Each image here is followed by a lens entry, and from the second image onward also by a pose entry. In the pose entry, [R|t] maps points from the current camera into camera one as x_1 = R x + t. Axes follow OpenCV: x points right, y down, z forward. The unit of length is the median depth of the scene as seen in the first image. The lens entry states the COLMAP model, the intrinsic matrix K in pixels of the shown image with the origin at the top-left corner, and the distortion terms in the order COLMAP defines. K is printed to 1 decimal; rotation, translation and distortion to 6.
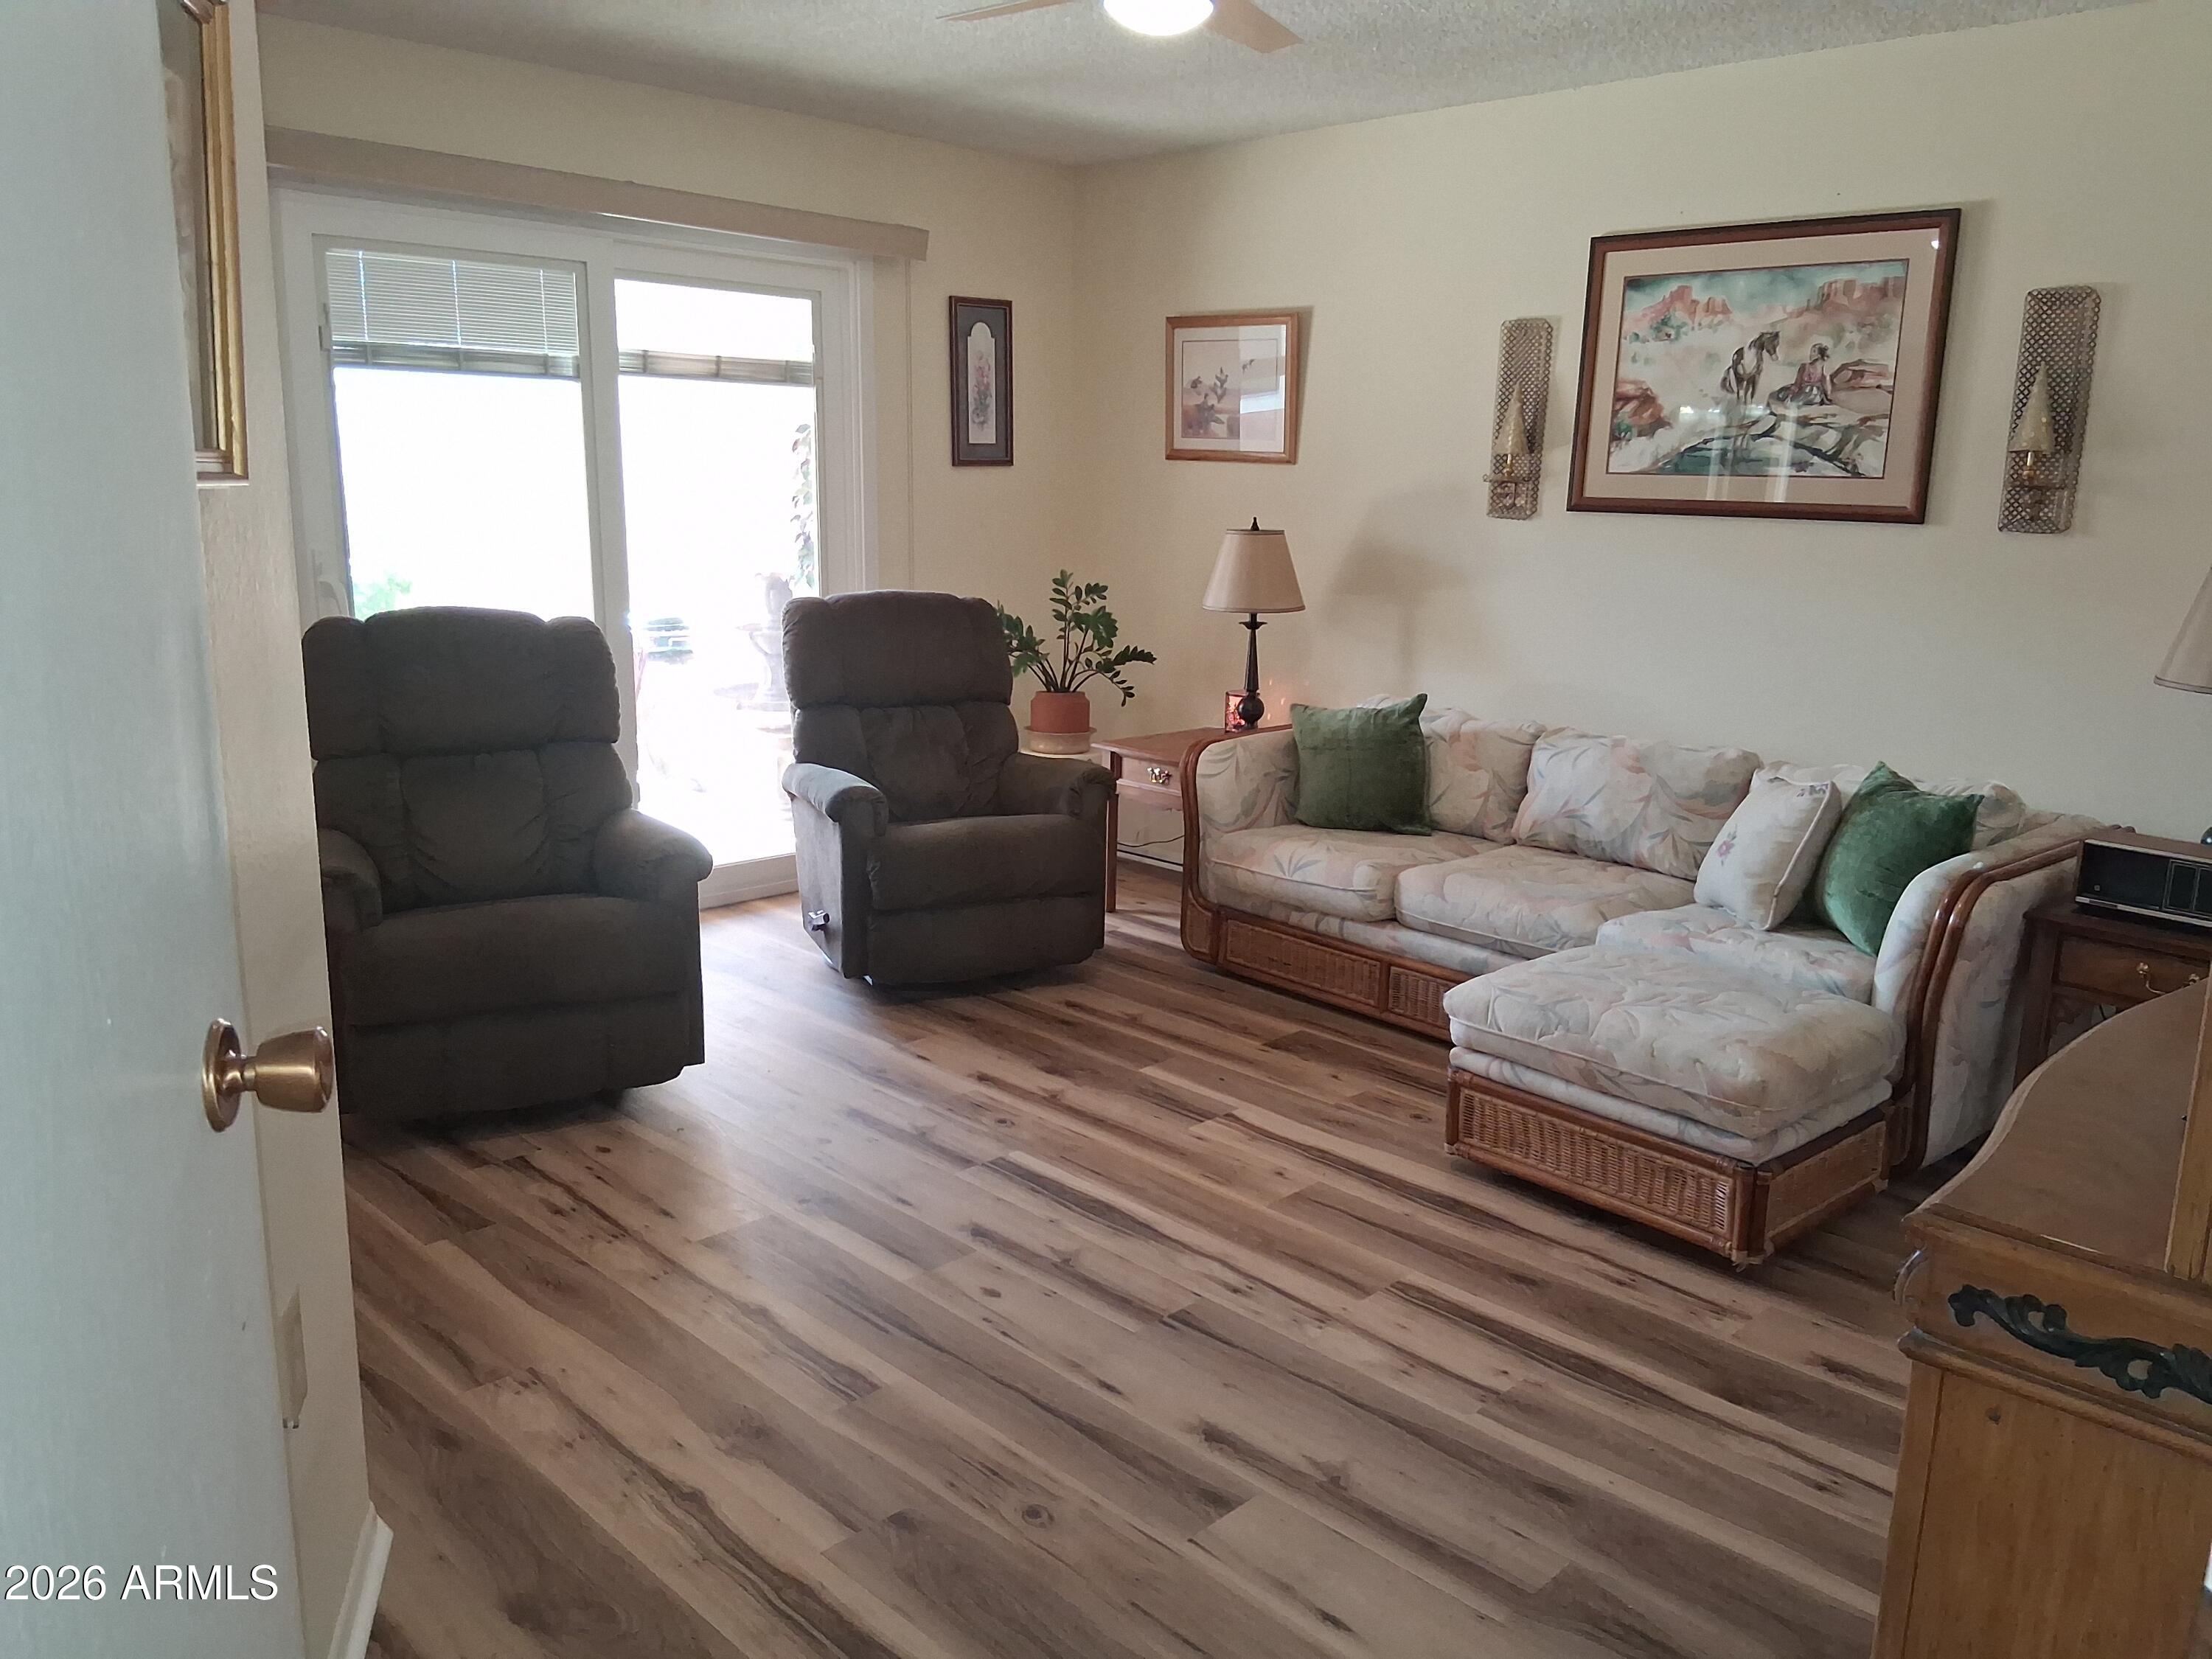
lens RADIAL K [[1655.2, 0, 1106.0], [0, 1655.2, 829.5], [0, 0, 1]] dist [0.087986, -0.176202]
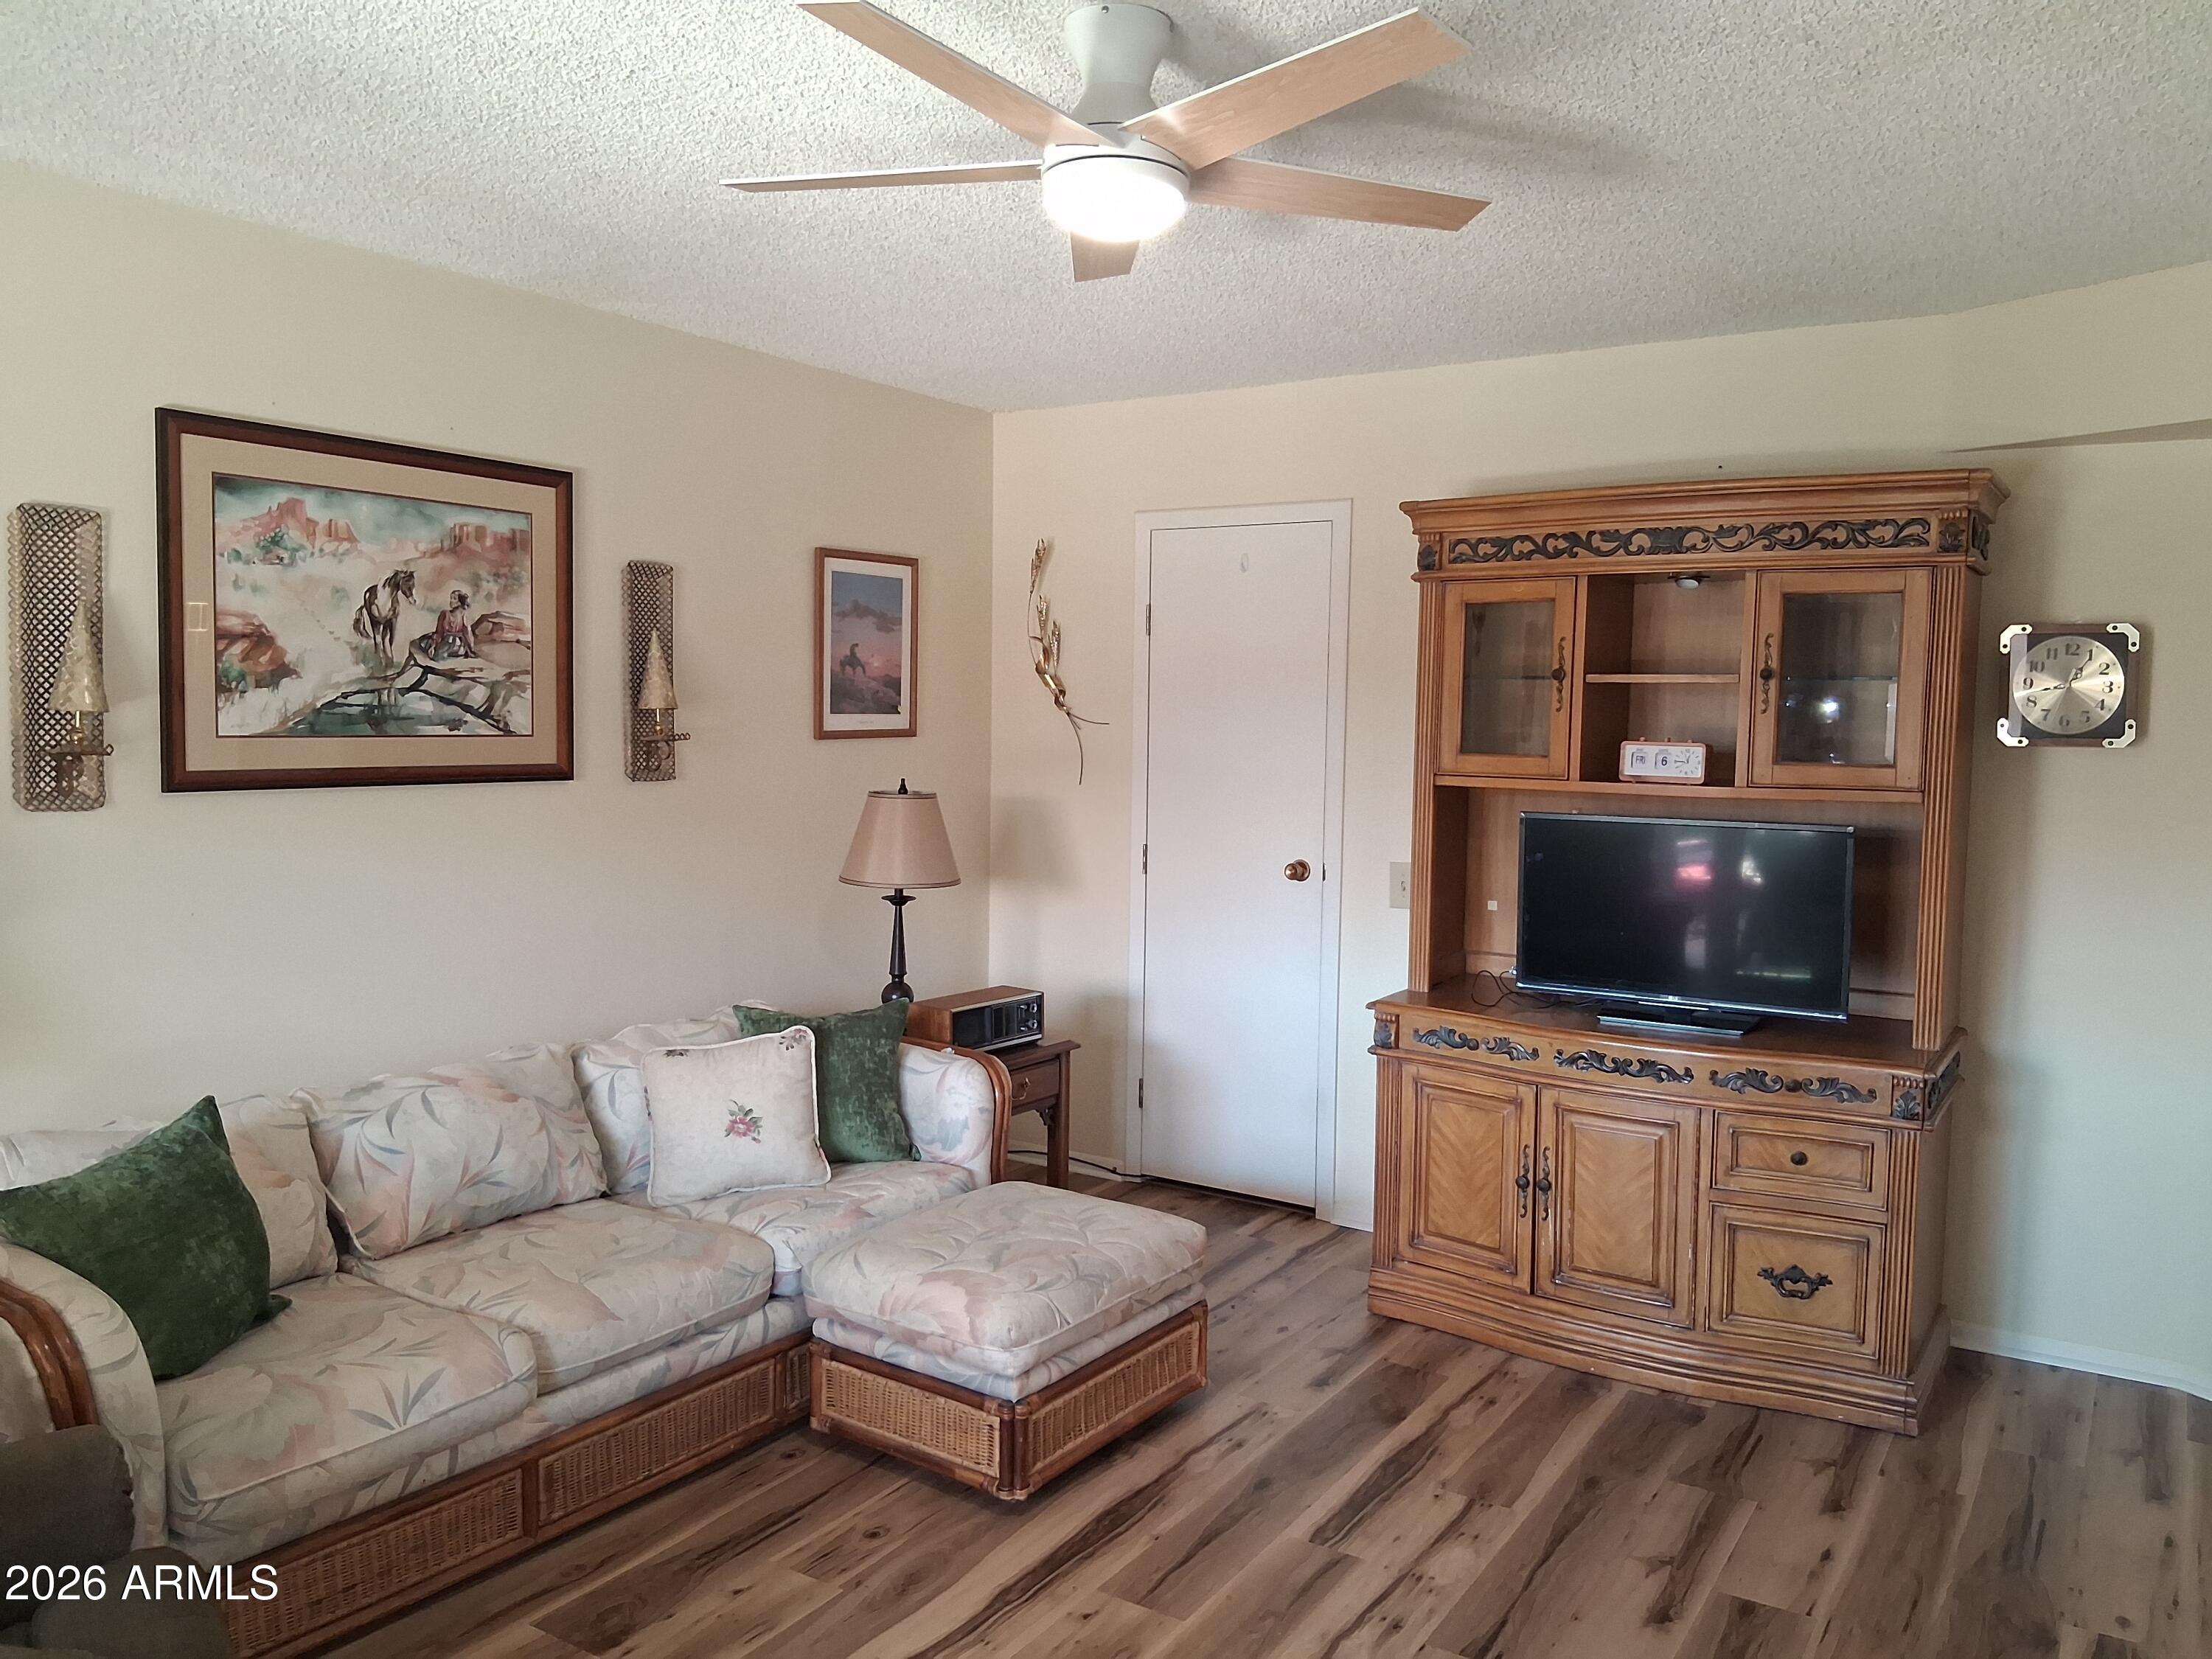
lens RADIAL K [[1655.2, 0, 1106.0], [0, 1655.2, 829.5], [0, 0, 1]] dist [0.087986, -0.176202]
pose [[-0.217827, -0.089334, 0.971890, -0.518926], [0.194988, 0.971743, 0.133023, -0.213494], [-0.956311, 0.218483, -0.194253, 0.854615]]
